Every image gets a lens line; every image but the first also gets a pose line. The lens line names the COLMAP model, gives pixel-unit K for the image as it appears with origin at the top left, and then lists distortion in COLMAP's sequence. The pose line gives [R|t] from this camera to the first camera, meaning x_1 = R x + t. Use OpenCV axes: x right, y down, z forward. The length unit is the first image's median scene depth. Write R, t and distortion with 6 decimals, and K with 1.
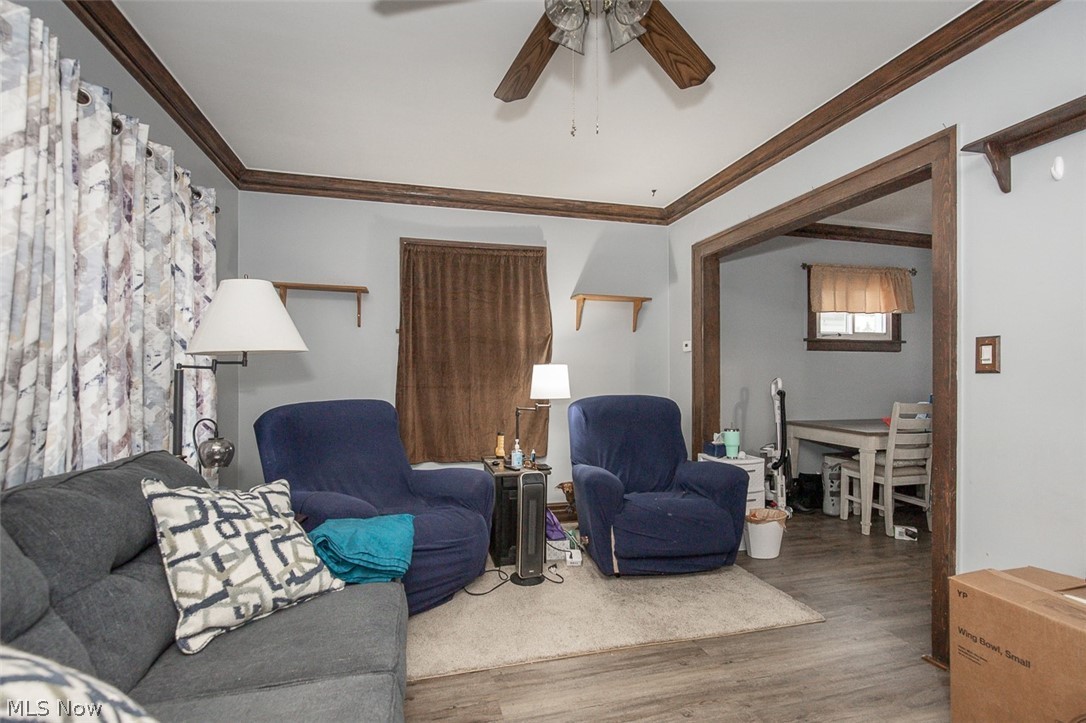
lens RADIAL K [[509.7, 0, 550.3], [0, 509.7, 370.8], [0, 0, 1]] dist [-0.009276, 0.001441]
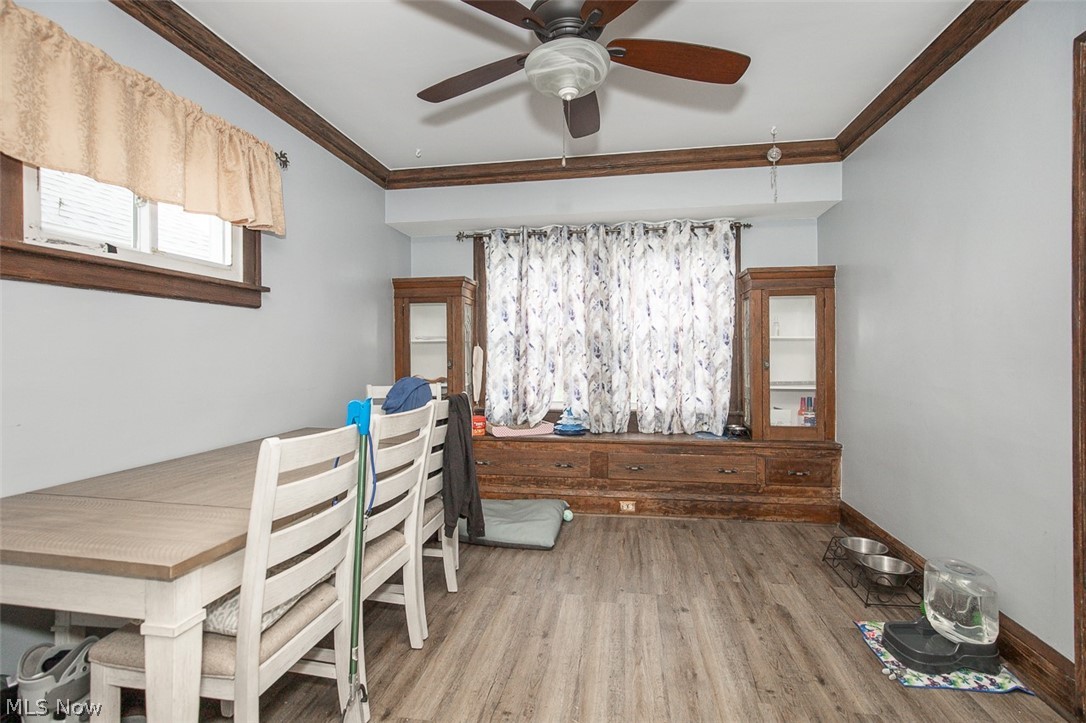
lens RADIAL K [[509.7, 0, 548.5], [0, 509.7, 358.9], [0, 0, 1]] dist [-0.009276, 0.001441]
pose [[0.408693, -0.008010, 0.912637, 0.403055], [-0.000494, 0.999959, 0.008998, 0.008870], [-0.912672, -0.004128, 0.408673, 0.618404]]
